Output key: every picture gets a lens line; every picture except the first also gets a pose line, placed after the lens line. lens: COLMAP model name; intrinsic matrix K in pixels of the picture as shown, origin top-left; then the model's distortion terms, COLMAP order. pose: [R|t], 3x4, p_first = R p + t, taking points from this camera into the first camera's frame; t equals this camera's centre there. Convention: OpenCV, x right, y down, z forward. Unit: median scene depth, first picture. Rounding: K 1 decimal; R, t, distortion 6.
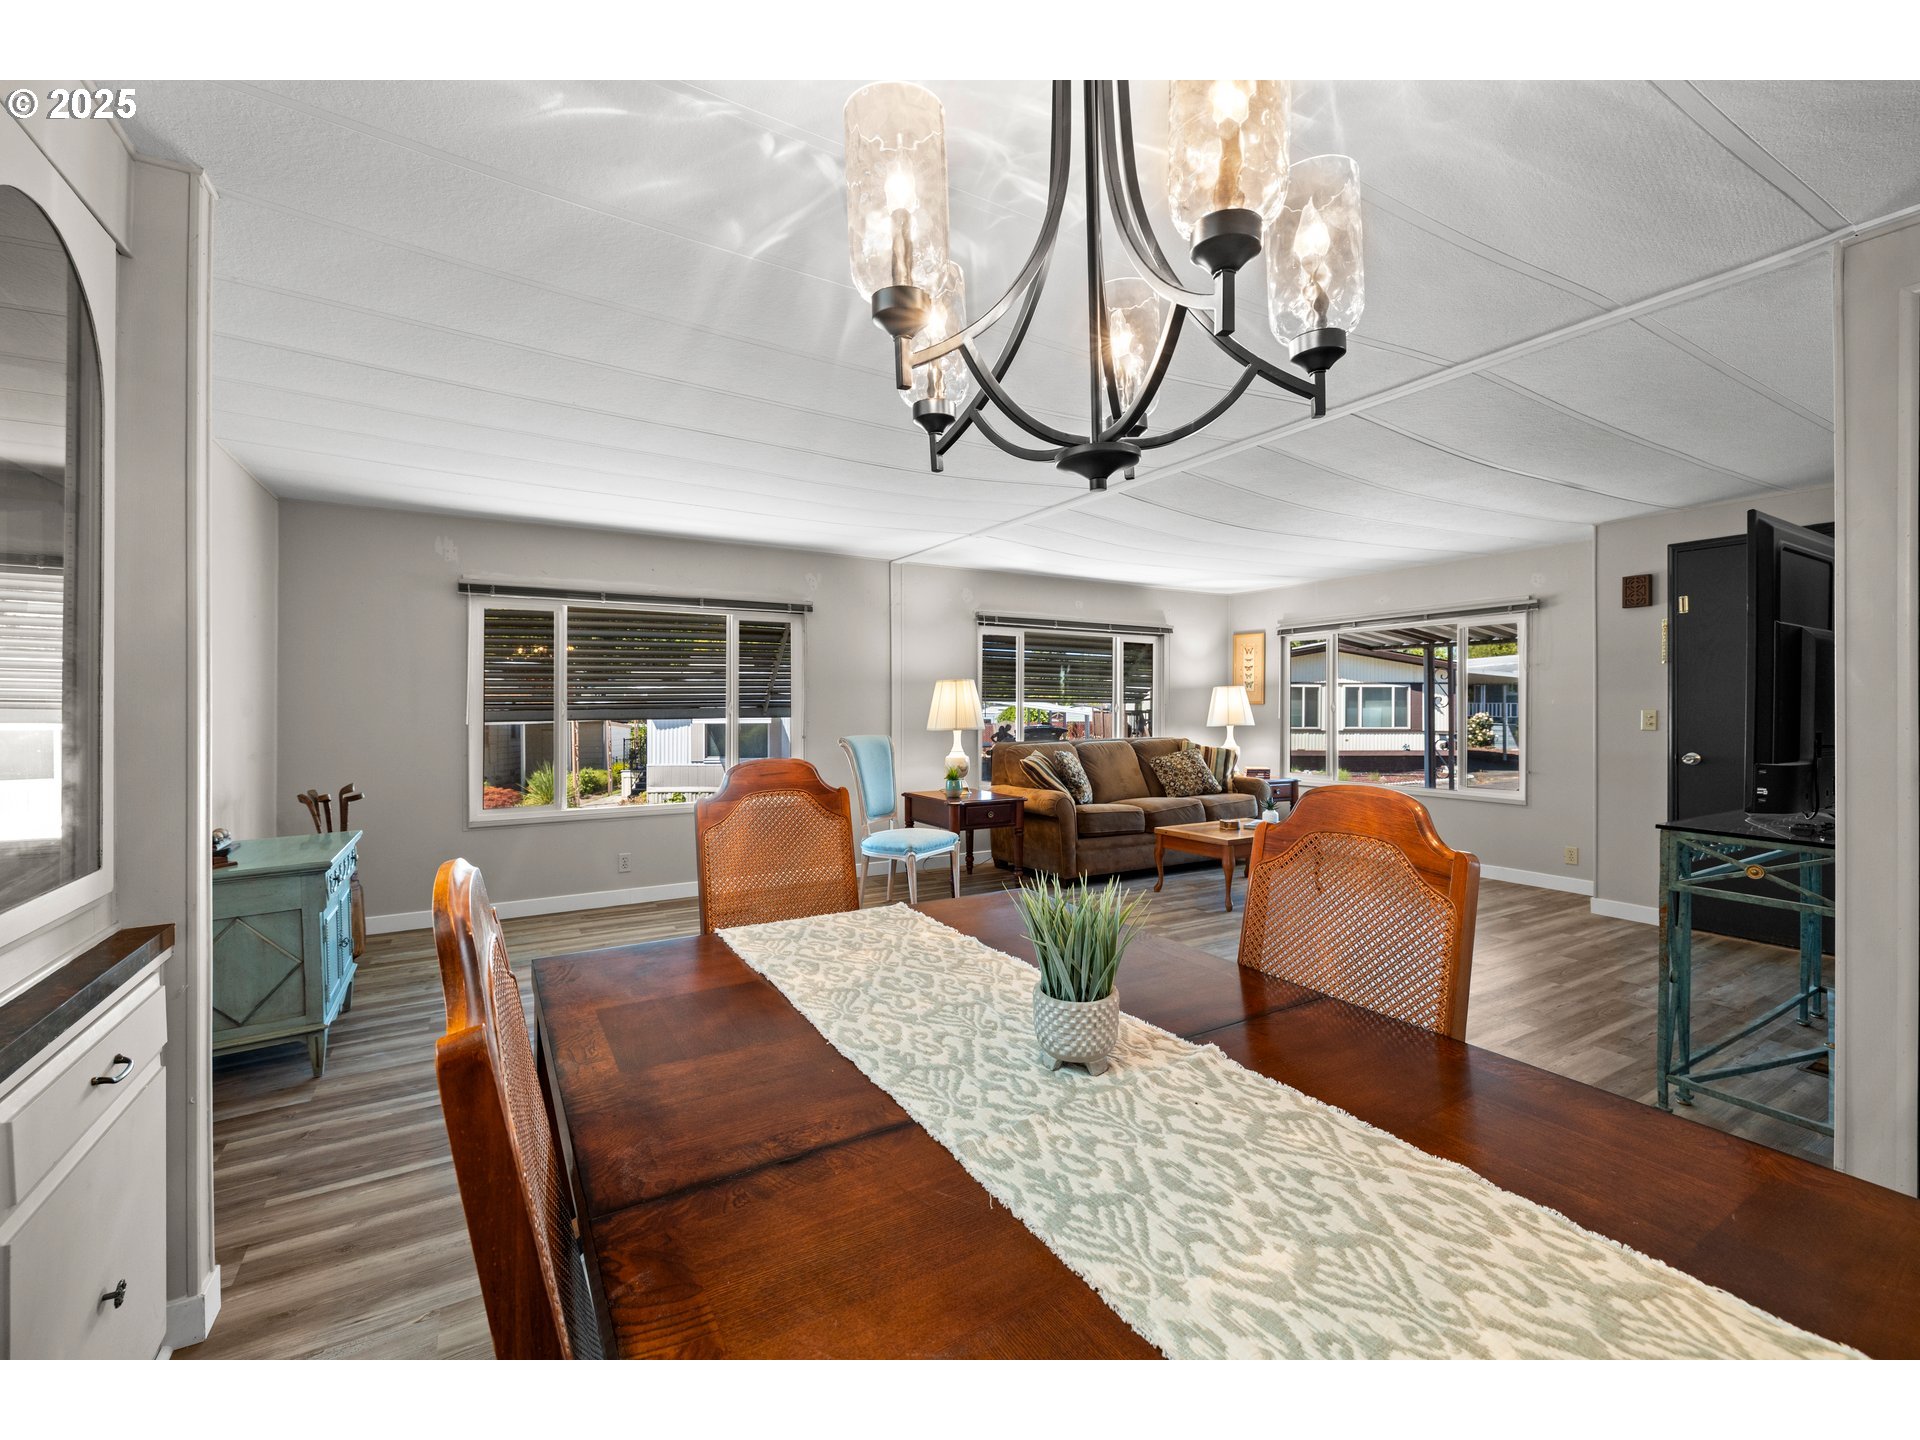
lens RADIAL K [[807.3, 0, 959.7], [0, 807.3, 707.9], [0, 0, 1]] dist [0.000864, 0.000206]
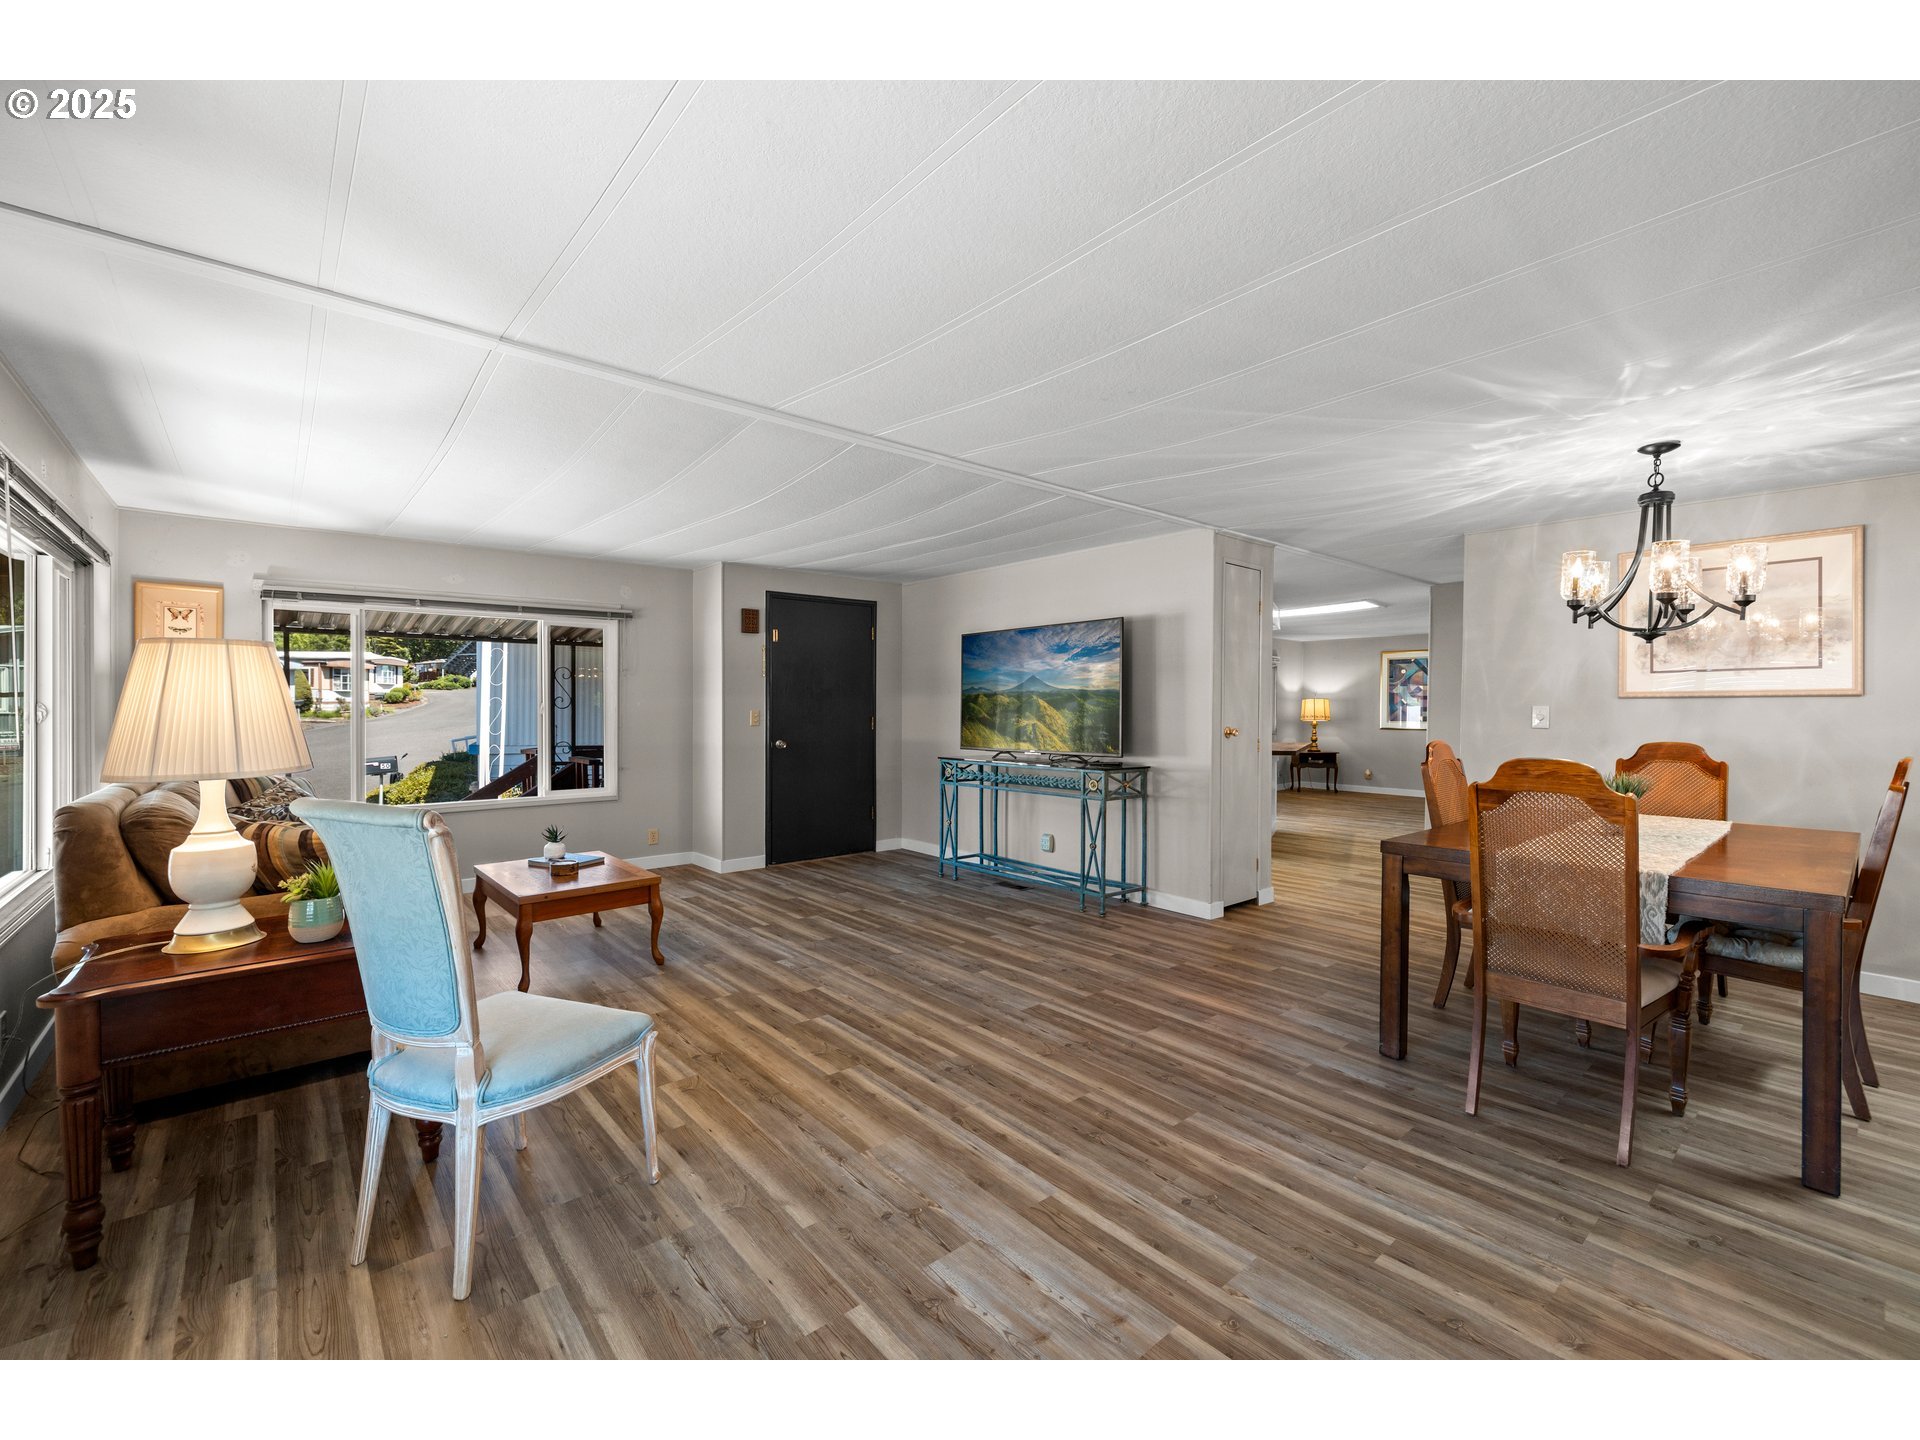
lens RADIAL K [[807.3, 0, 959.7], [0, 807.3, 707.9], [0, 0, 1]] dist [0.000864, 0.000206]
pose [[-0.168436, -0.004783, 0.985701, -0.362527], [0.003504, 0.999979, 0.005451, -0.005235], [-0.985706, 0.004372, -0.168416, 0.608185]]
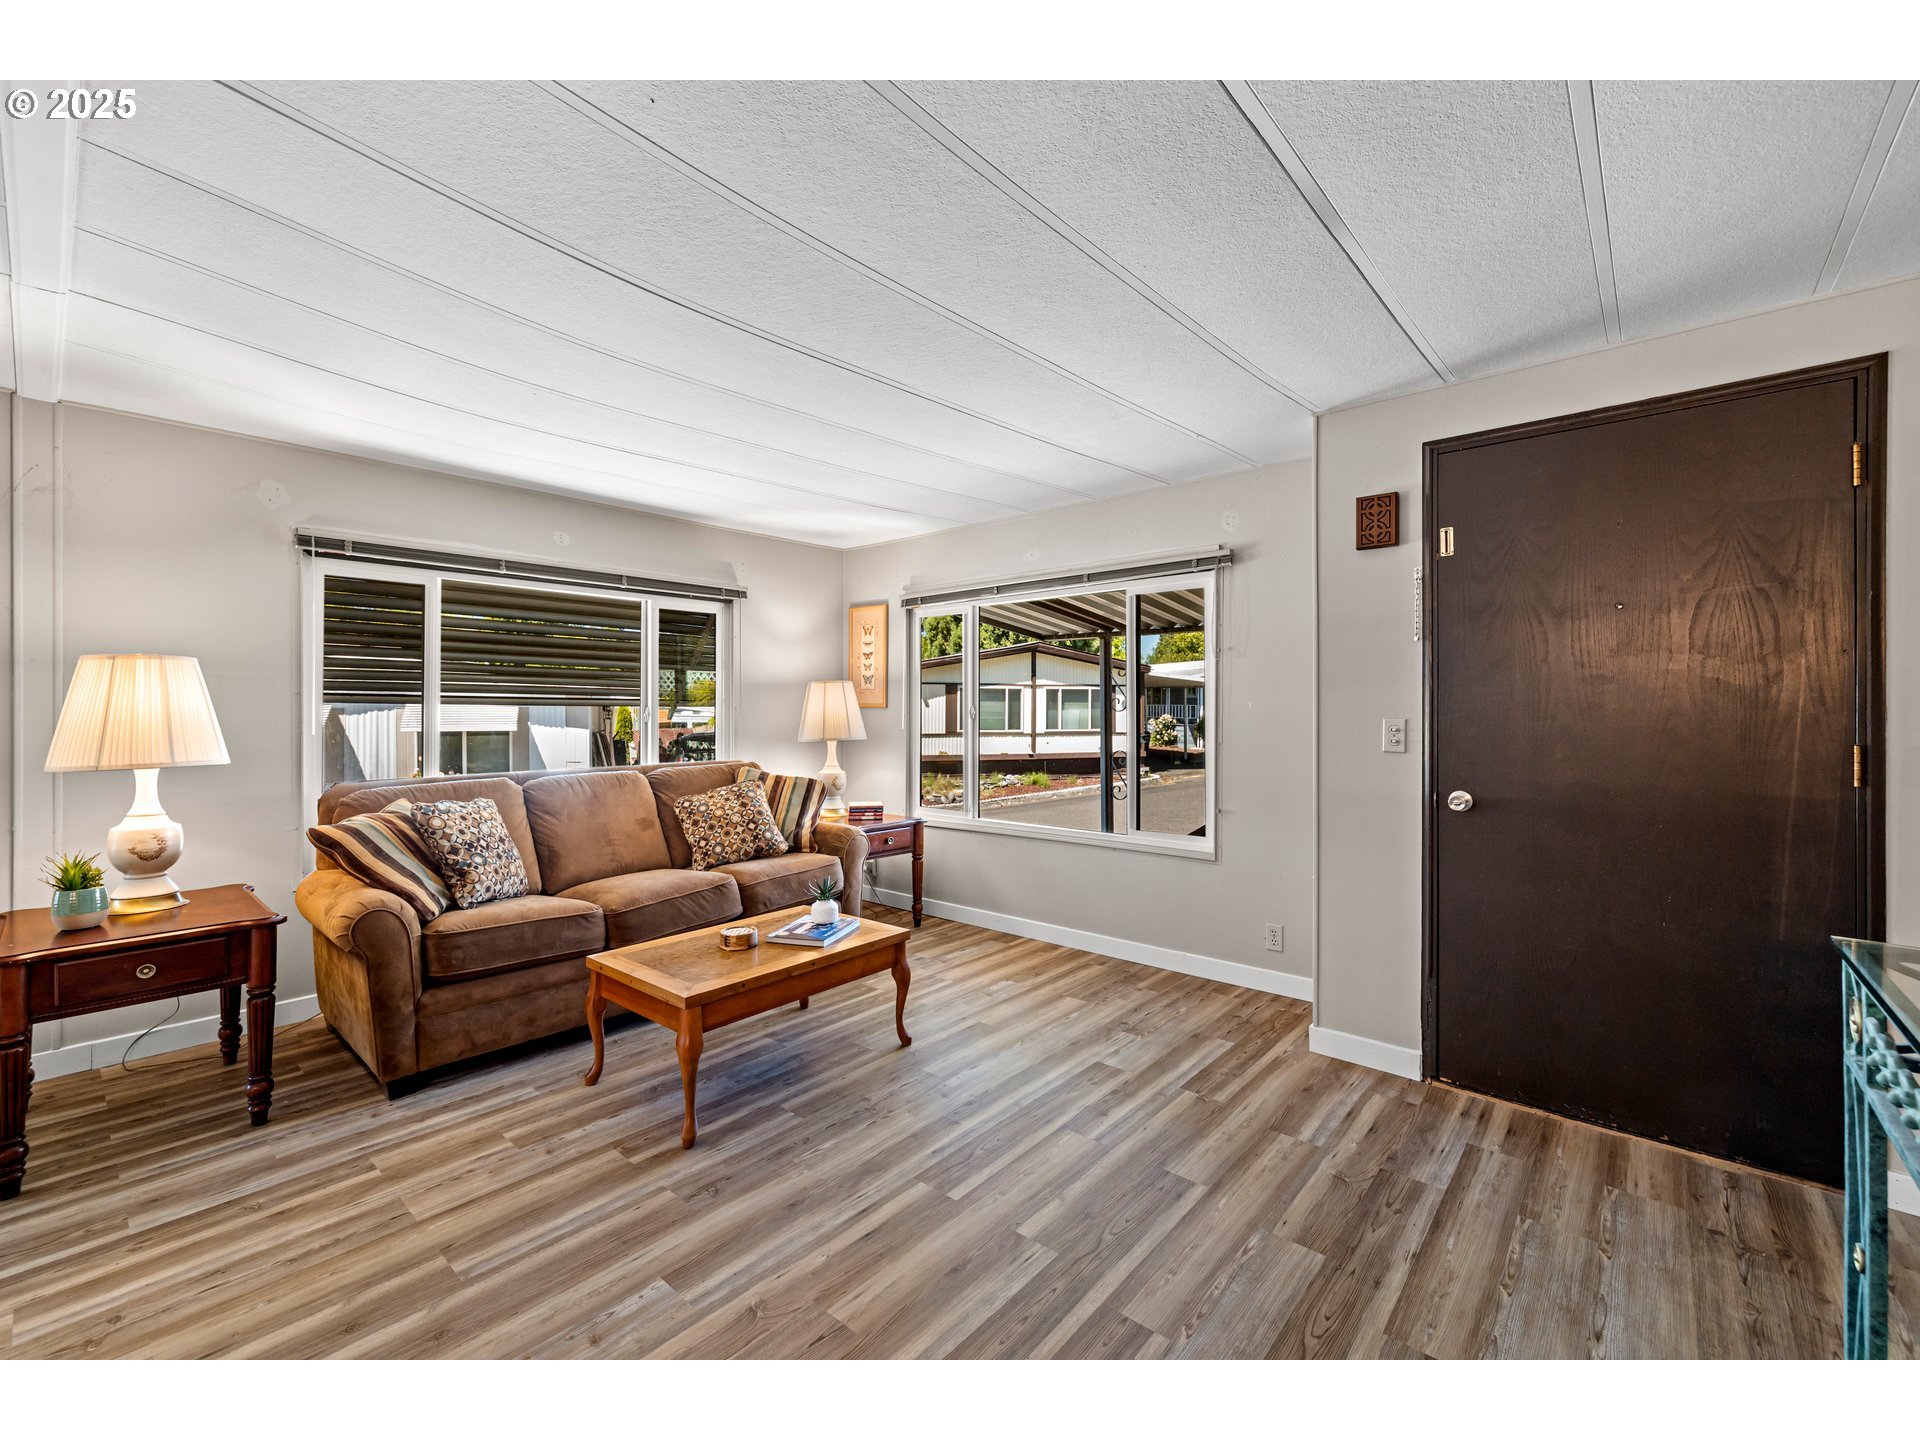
lens RADIAL K [[807.3, 0, 959.7], [0, 807.3, 707.9], [0, 0, 1]] dist [0.000864, 0.000206]
pose [[0.948963, -0.001522, 0.315383, 0.243234], [0.002176, 0.999996, -0.001721, -0.003520], [-0.315379, 0.002320, 0.948963, 0.362856]]
